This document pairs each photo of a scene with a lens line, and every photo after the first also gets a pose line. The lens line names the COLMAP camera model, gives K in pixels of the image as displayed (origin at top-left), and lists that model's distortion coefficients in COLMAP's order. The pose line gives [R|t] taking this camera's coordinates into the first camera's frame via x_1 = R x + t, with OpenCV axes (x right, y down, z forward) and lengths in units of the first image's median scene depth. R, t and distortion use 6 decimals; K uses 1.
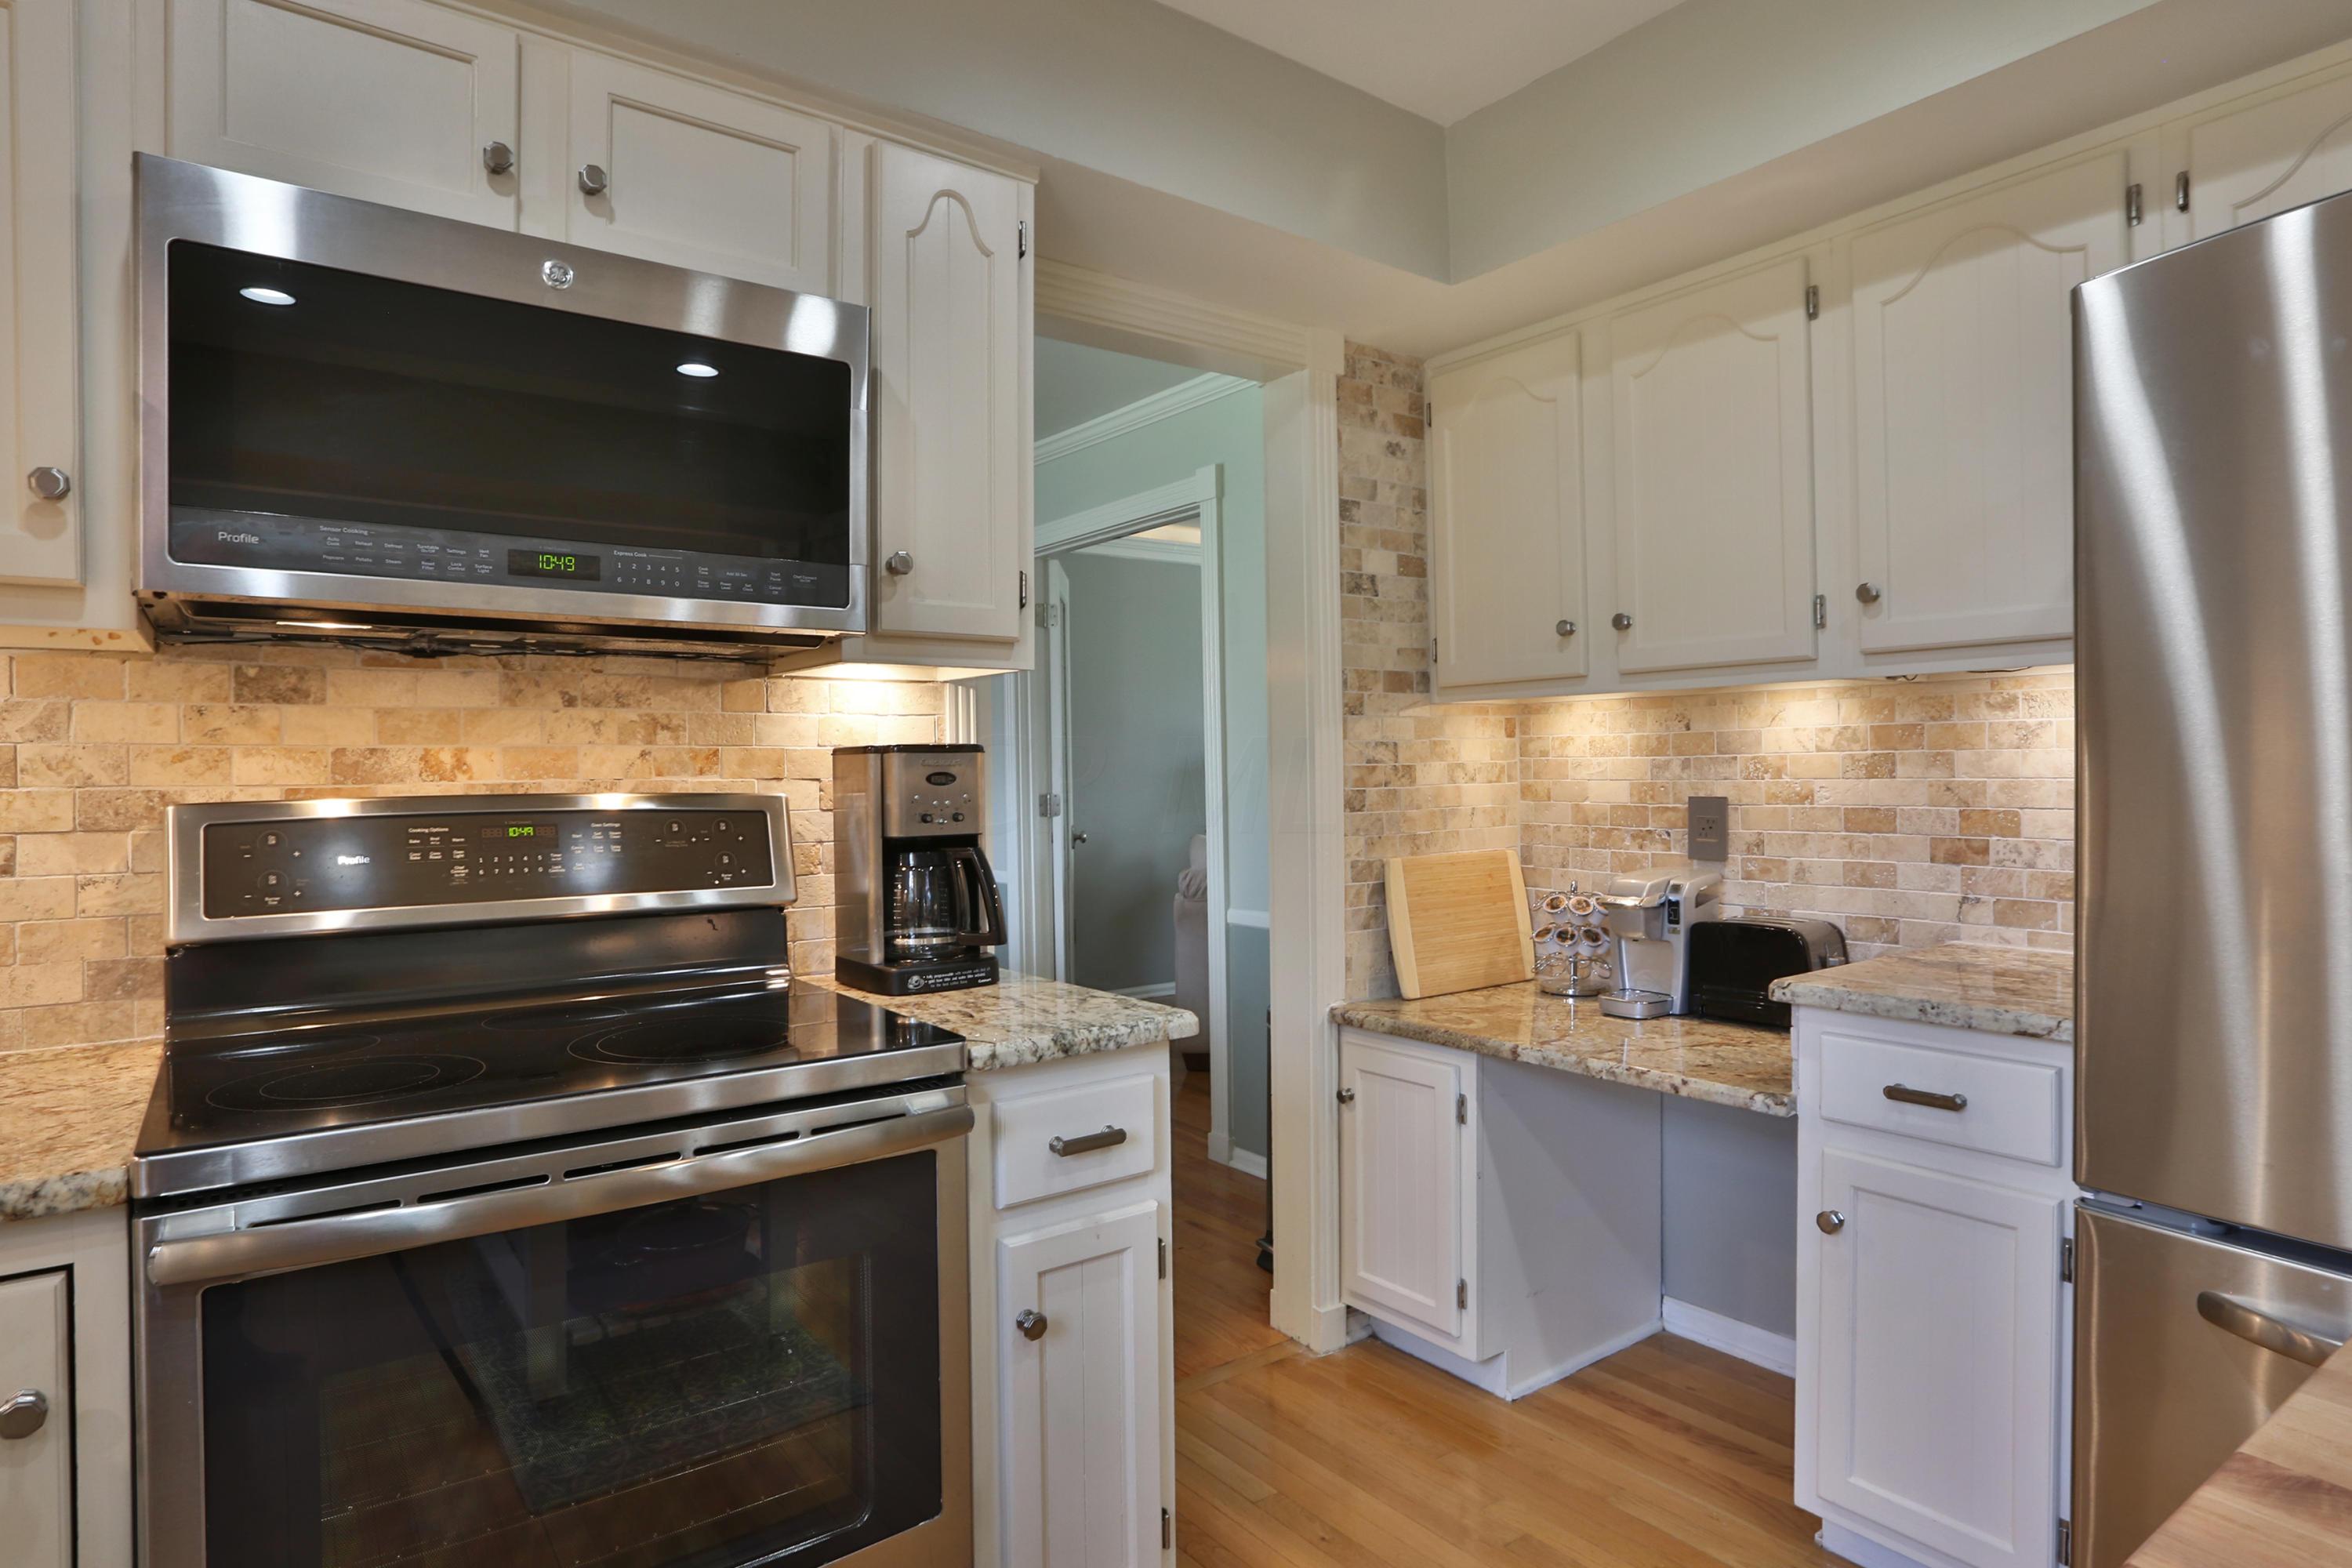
lens RADIAL K [[1284.3, 0, 1170.9], [0, 1284.3, 762.6], [0, 0, 1]] dist [-0.020911, 0.002158]
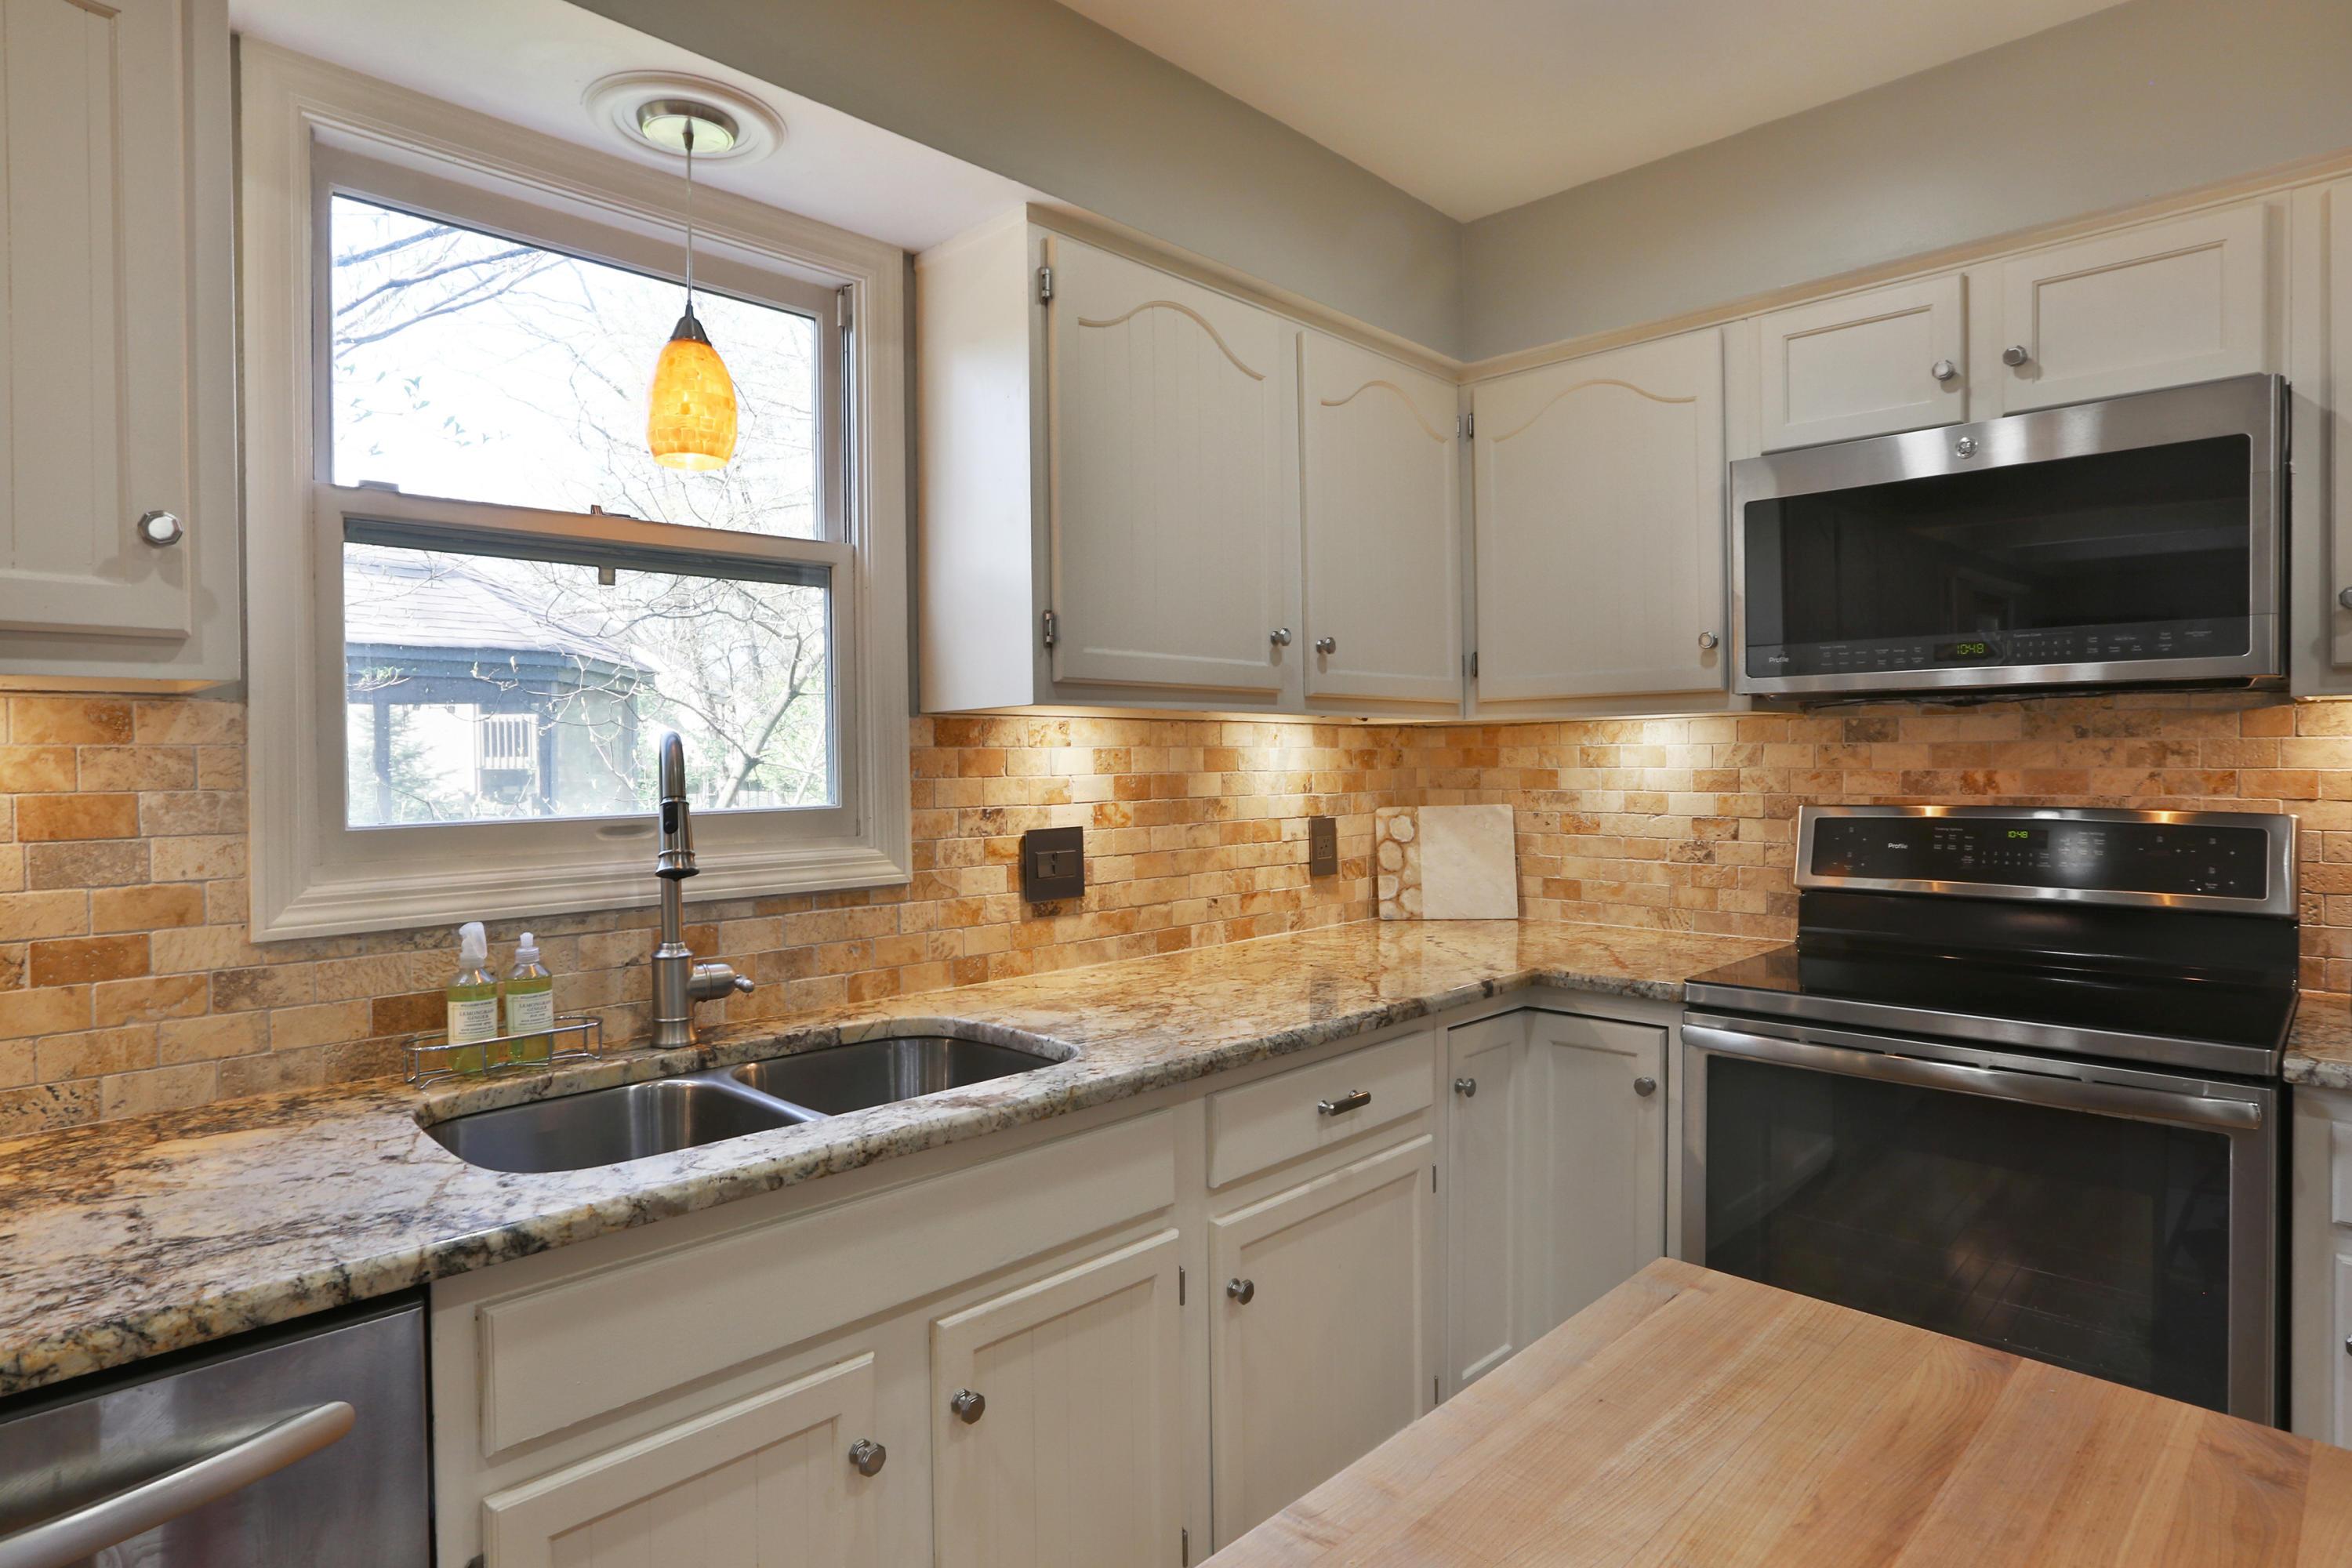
lens RADIAL K [[1284.3, 0, 1172.0], [0, 1284.3, 776.6], [0, 0, 1]] dist [-0.020911, 0.002158]
pose [[0.175768, 0.023651, -0.984147, 0.655693], [0.010714, 0.999606, 0.025936, -0.051413], [0.984373, -0.015103, 0.175445, -0.111037]]
